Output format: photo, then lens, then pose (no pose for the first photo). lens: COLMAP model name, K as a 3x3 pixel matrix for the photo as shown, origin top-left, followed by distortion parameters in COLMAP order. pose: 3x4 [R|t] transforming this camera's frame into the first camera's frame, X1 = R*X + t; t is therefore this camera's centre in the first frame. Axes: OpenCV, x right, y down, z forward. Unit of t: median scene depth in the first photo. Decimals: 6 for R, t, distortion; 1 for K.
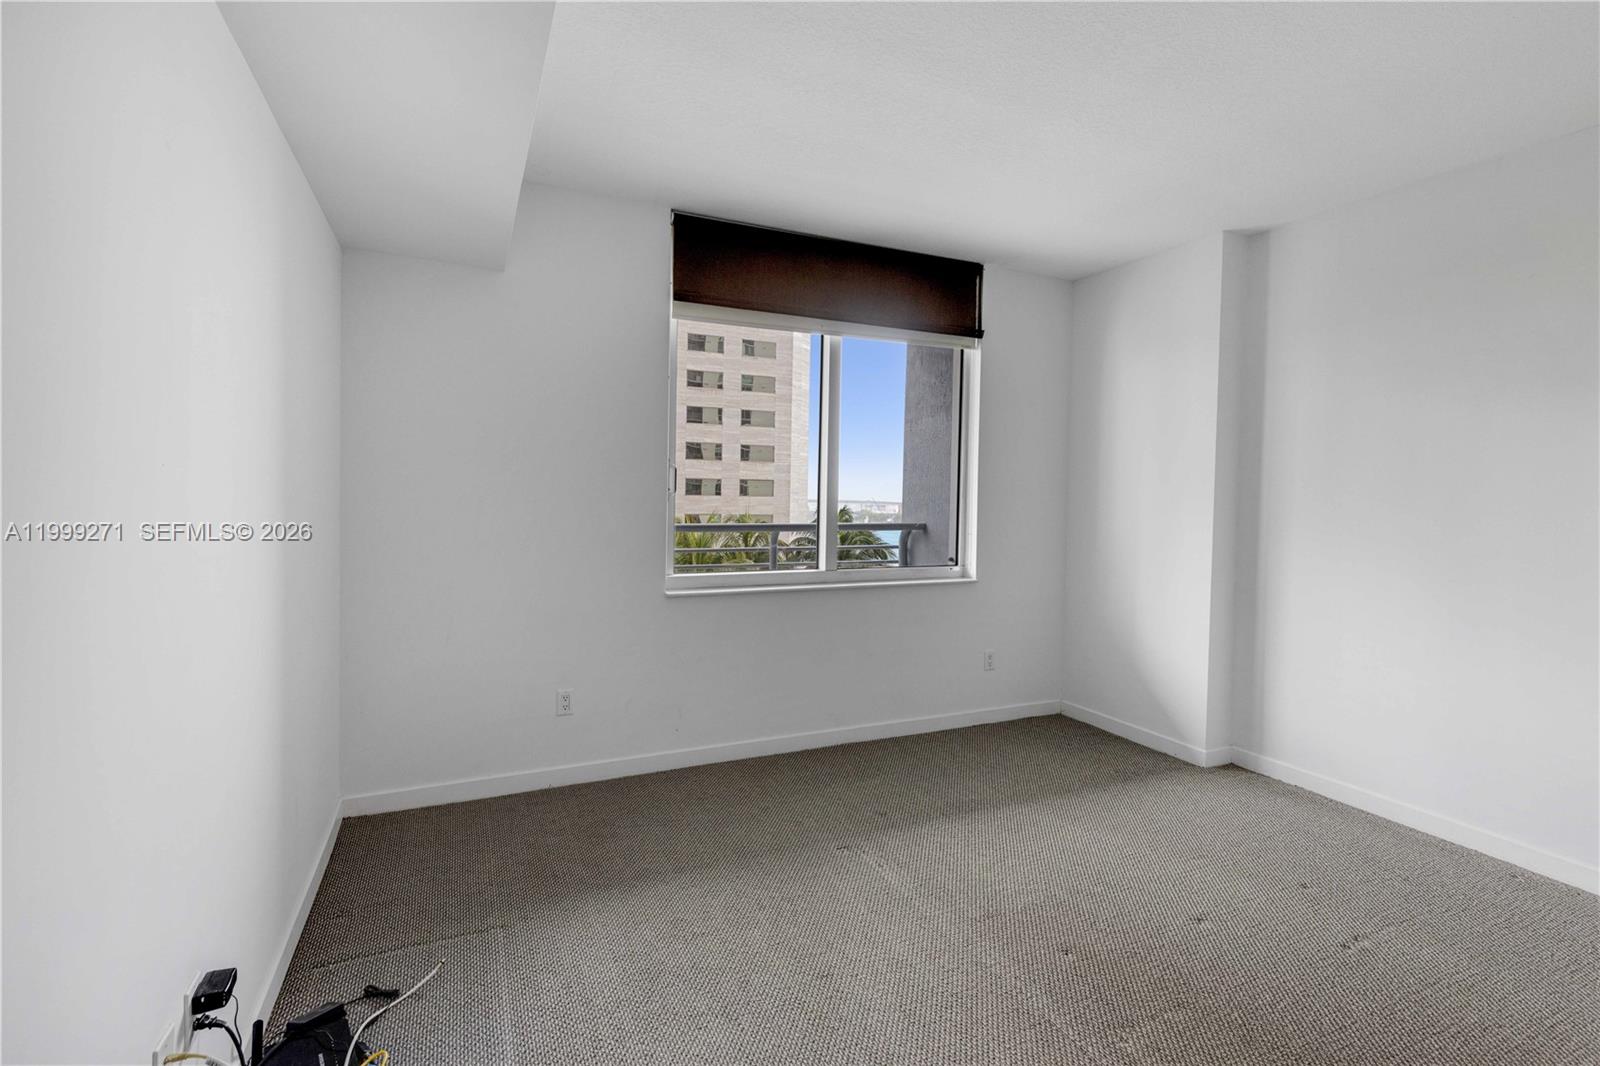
lens RADIAL K [[726.9, 0, 813.9], [0, 726.9, 517.9], [0, 0, 1]] dist [0.004859, -0.000282]
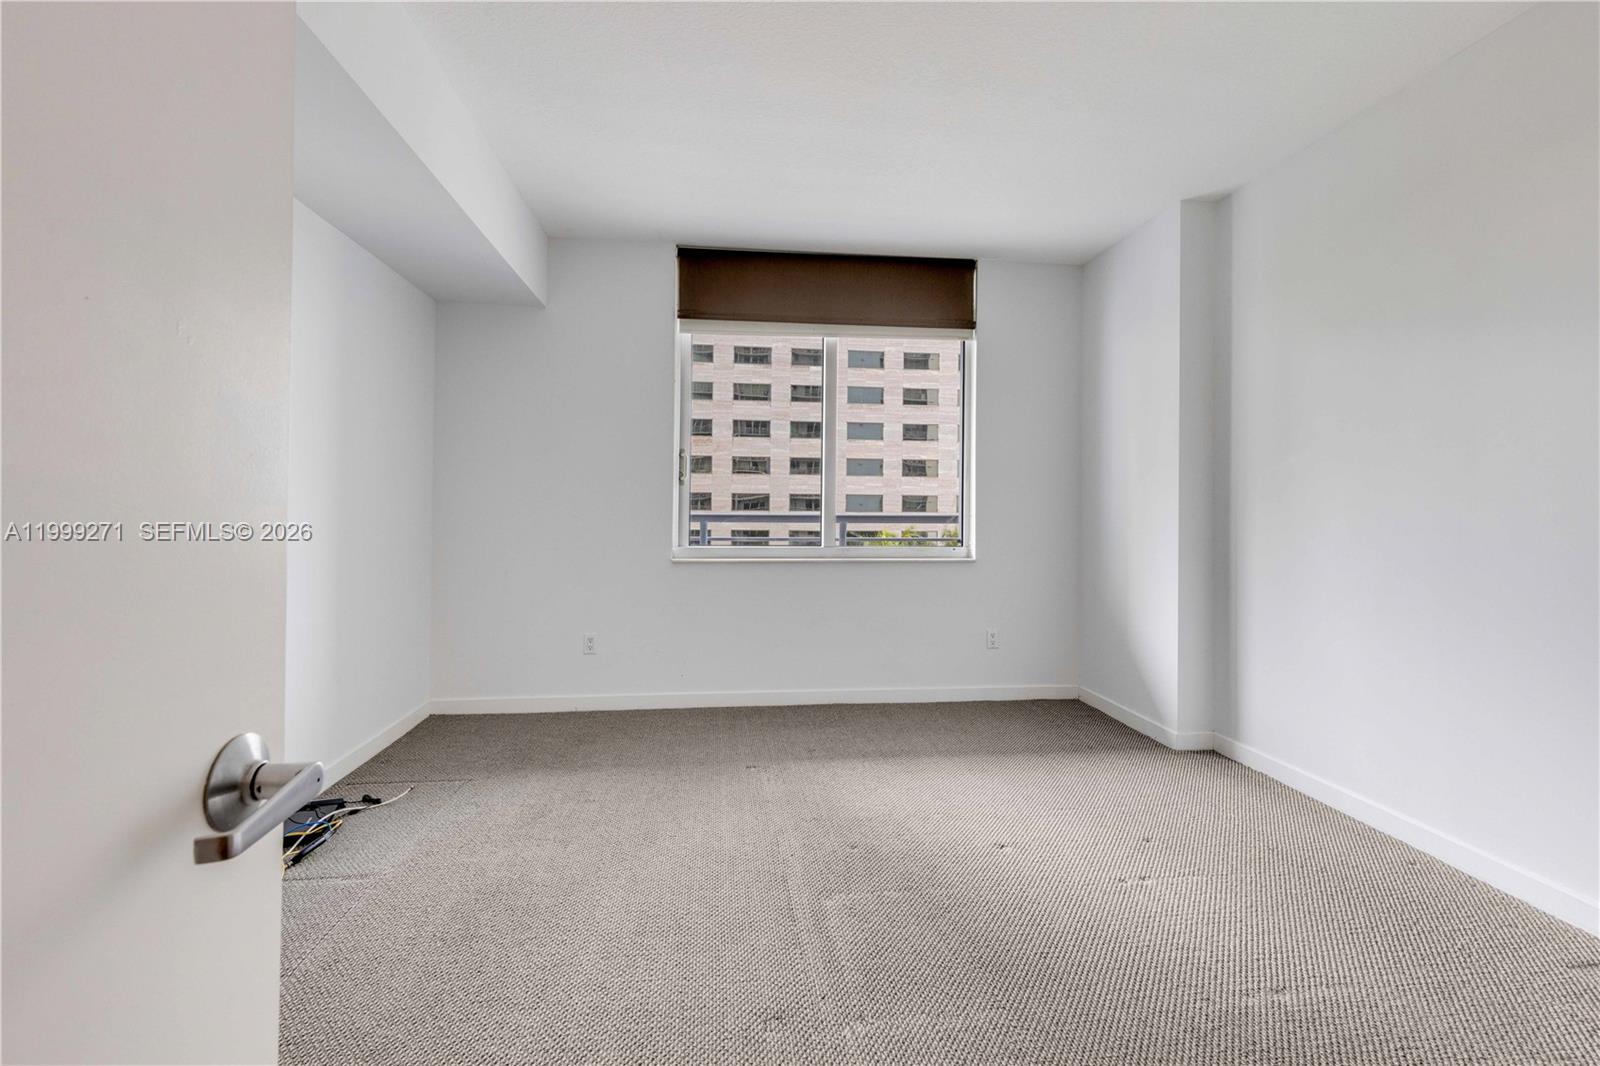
lens RADIAL K [[726.9, 0, 804.6], [0, 726.9, 507.4], [0, 0, 1]] dist [0.004859, -0.000282]
pose [[0.951617, -0.007345, -0.307199, 0.371881], [-0.004503, 0.999274, -0.037842, 0.061190], [0.307254, 0.037394, 0.950893, -0.080243]]
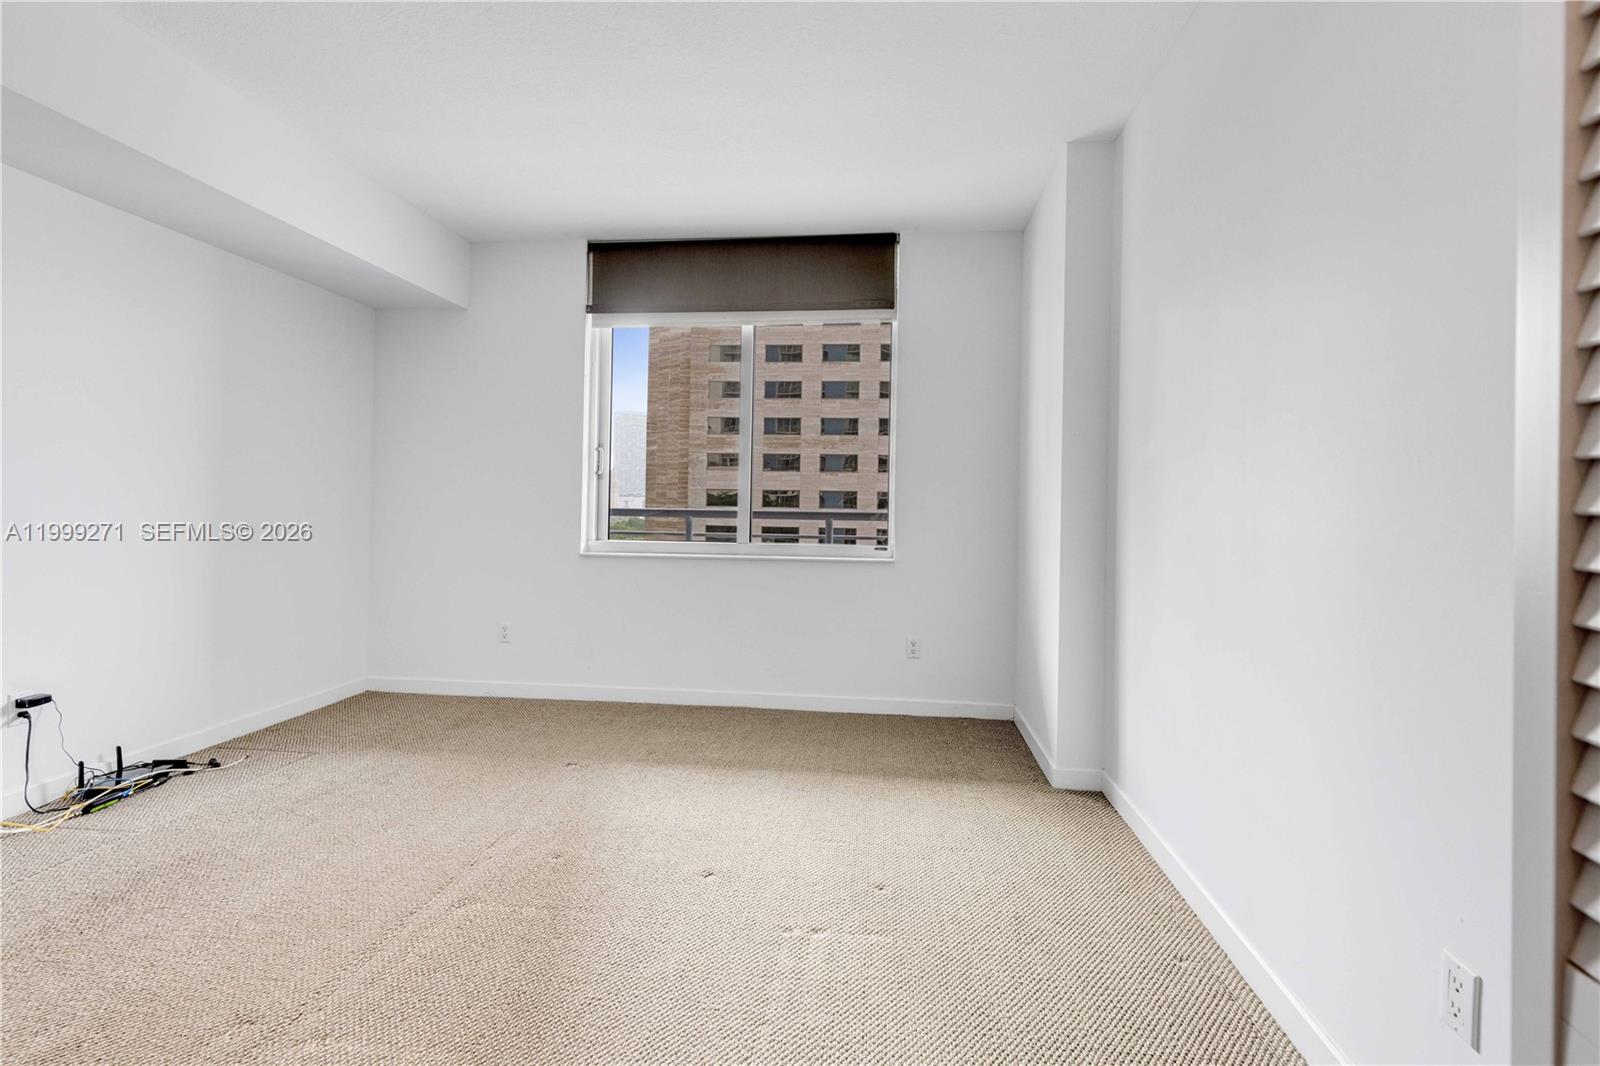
lens RADIAL K [[726.9, 0, 790.2], [0, 726.9, 505.4], [0, 0, 1]] dist [0.004859, -0.000282]
pose [[0.859027, -0.000744, -0.511929, 0.711277], [-0.020793, 0.999123, -0.036344, 0.060744], [0.511507, 0.041865, 0.858259, 0.130348]]
